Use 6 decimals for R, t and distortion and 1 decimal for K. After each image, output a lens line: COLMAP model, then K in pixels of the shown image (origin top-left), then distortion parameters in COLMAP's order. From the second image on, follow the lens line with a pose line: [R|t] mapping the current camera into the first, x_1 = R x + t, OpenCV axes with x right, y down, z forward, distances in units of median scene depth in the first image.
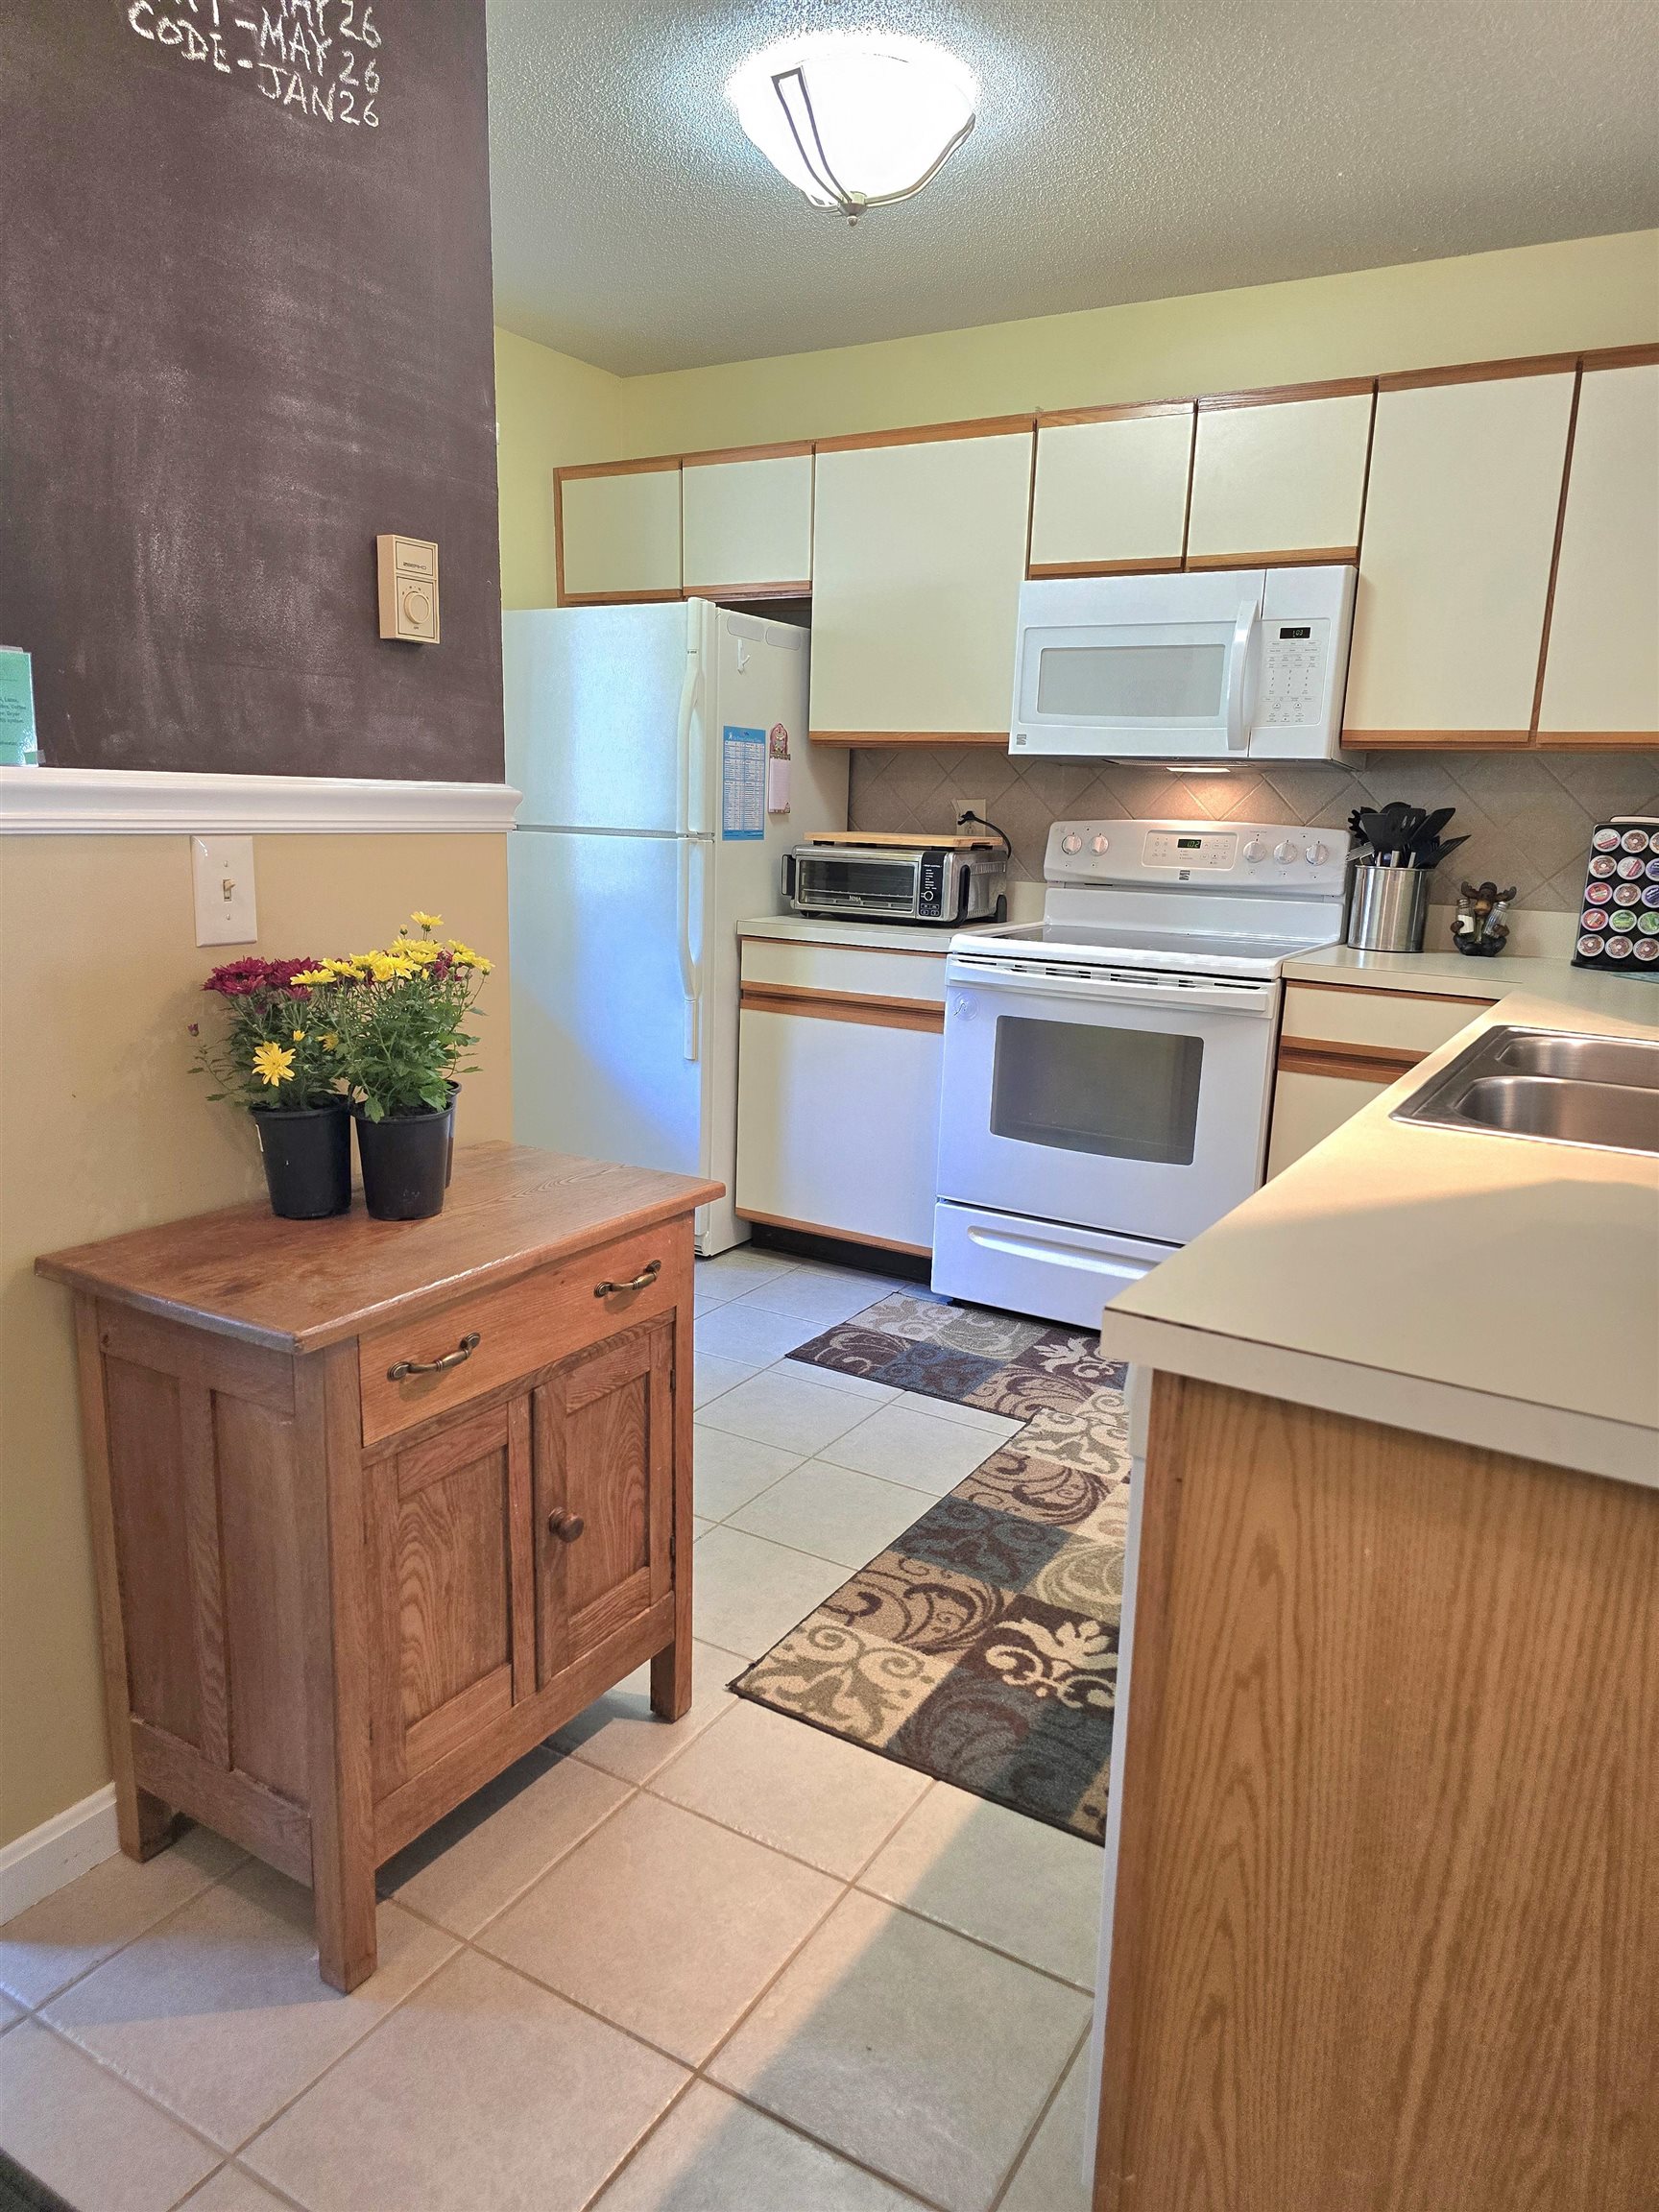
lens RADIAL K [[1491.2, 0, 829.1], [0, 1491.2, 1113.0], [0, 0, 1]] dist [0.050529, -0.039194]
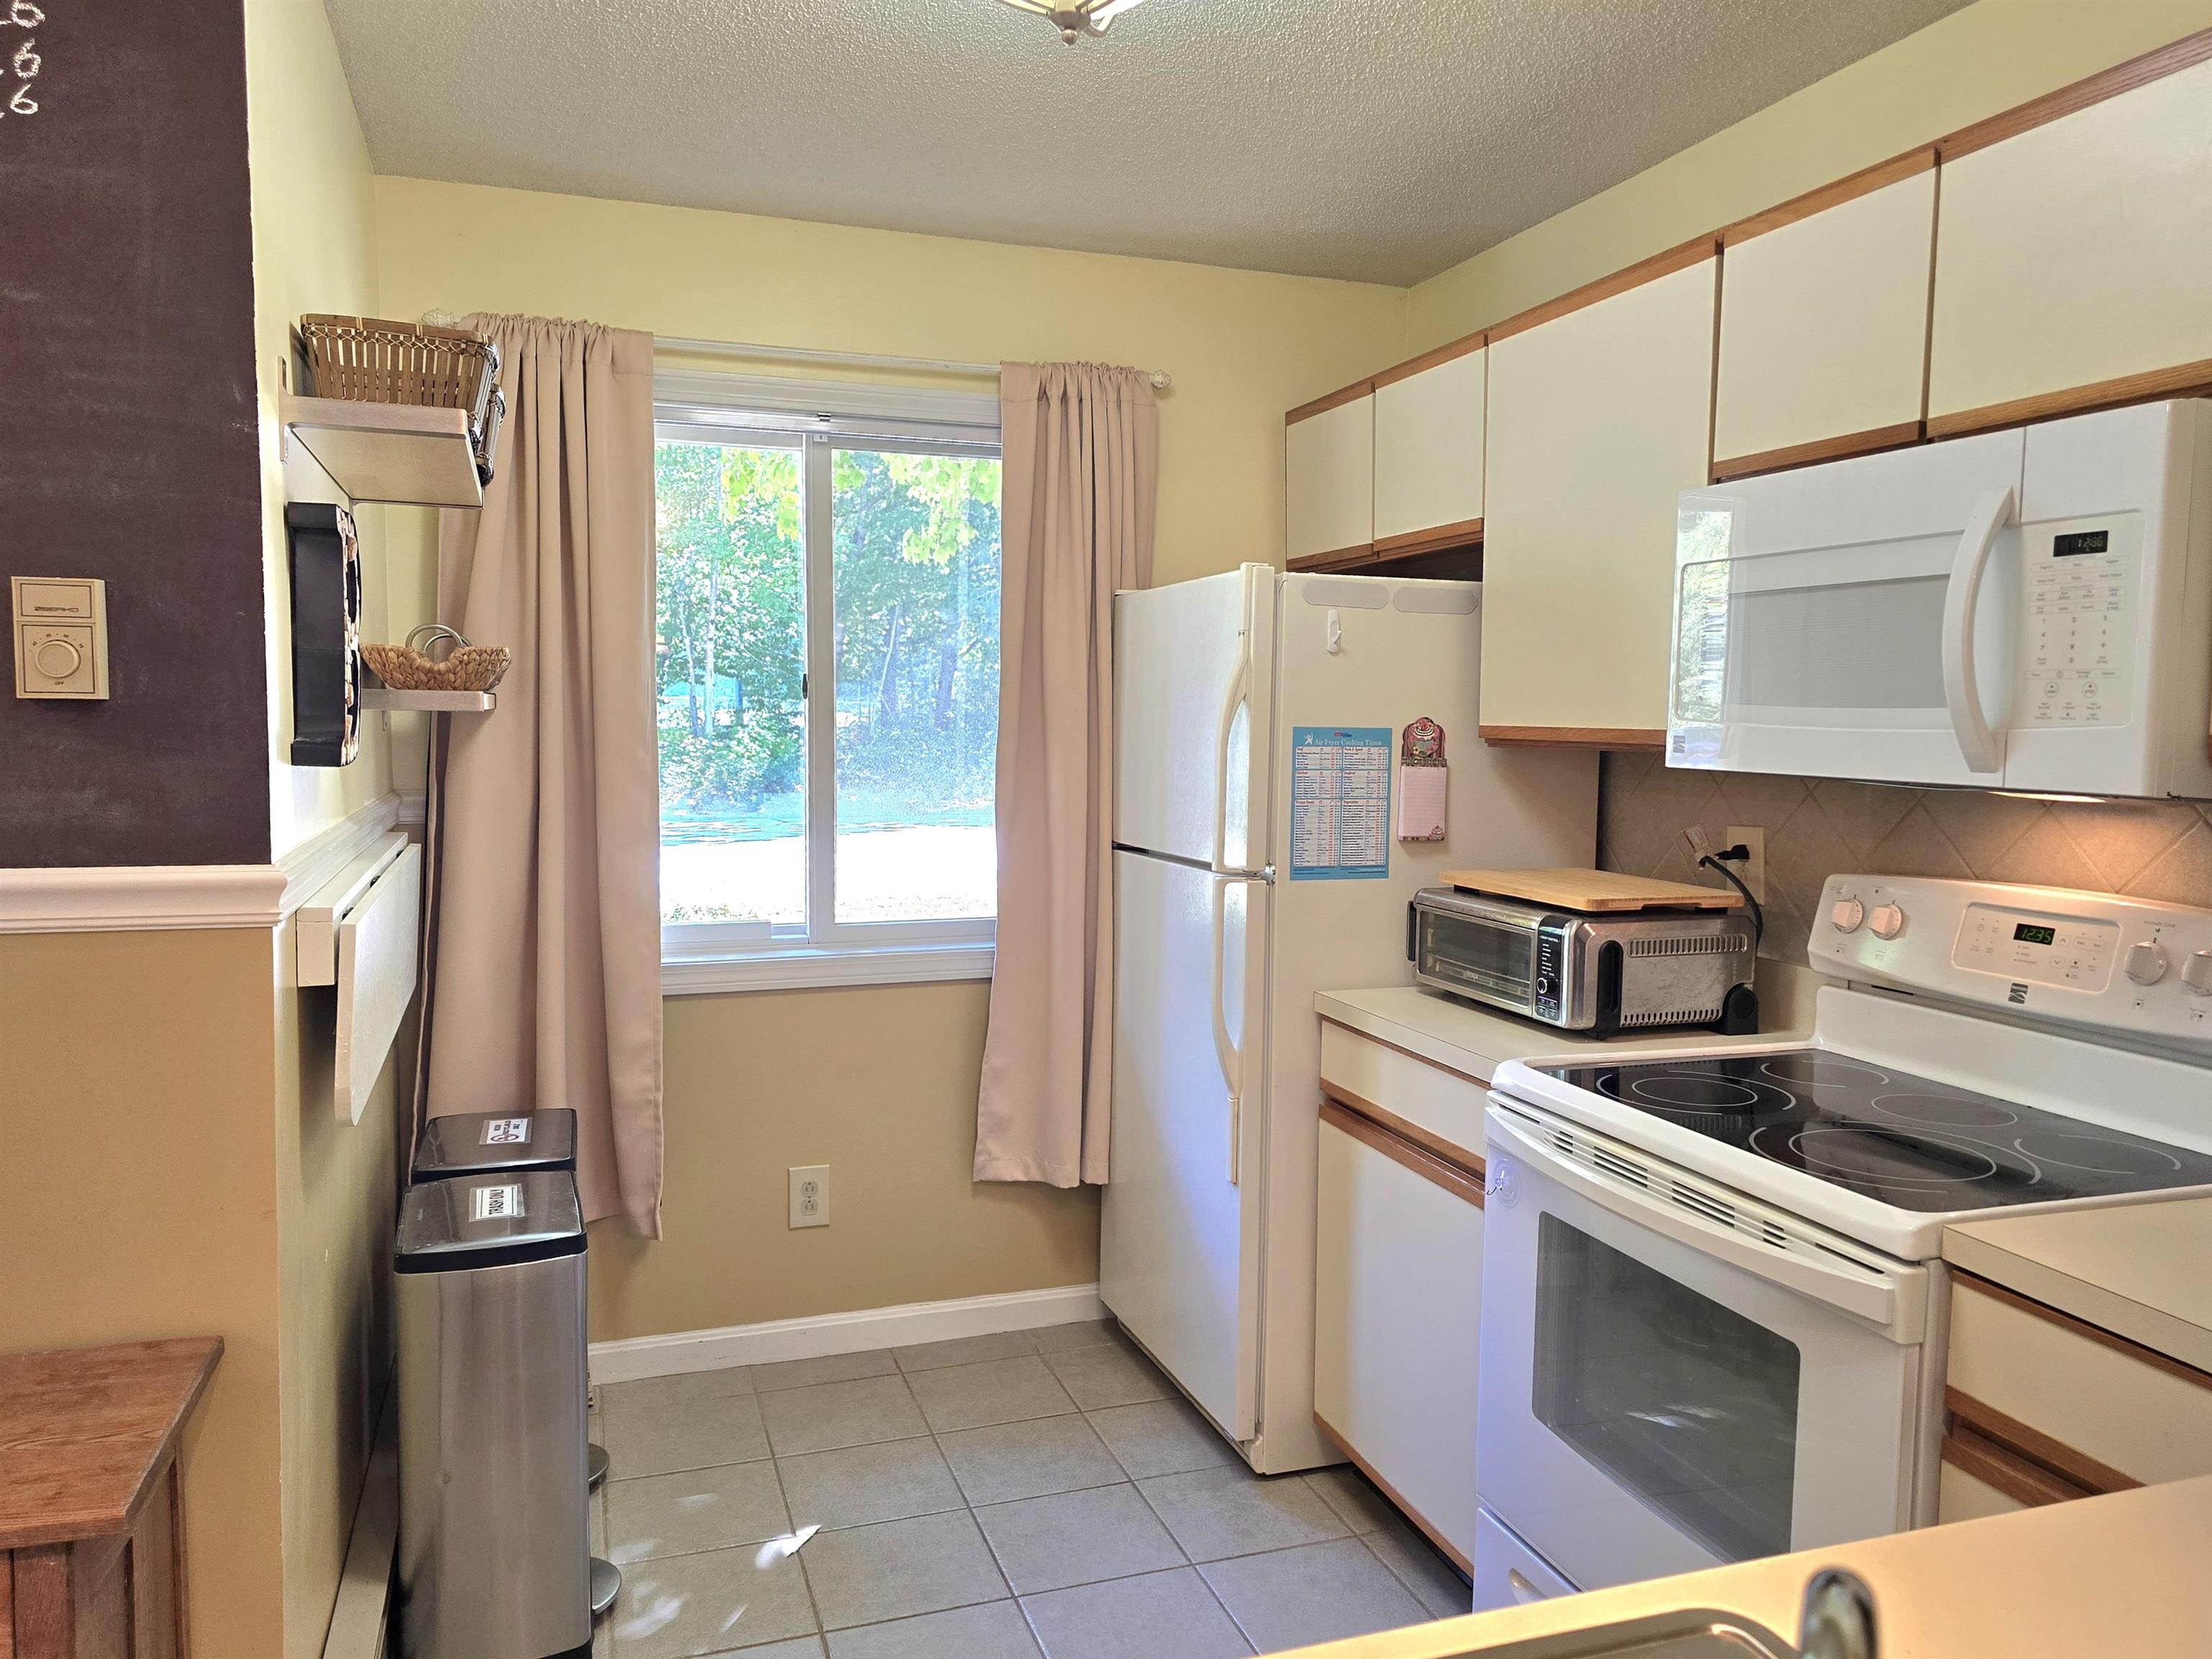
lens RADIAL K [[1613.4, 0, 1109.1], [0, 1613.4, 818.3], [0, 0, 1]] dist [0.054582, -0.011645]
pose [[0.761655, 0.023578, -0.647554, 0.364127], [-0.127372, 0.985289, -0.113941, -0.113639], [0.635341, 0.169264, 0.753453, 0.360097]]
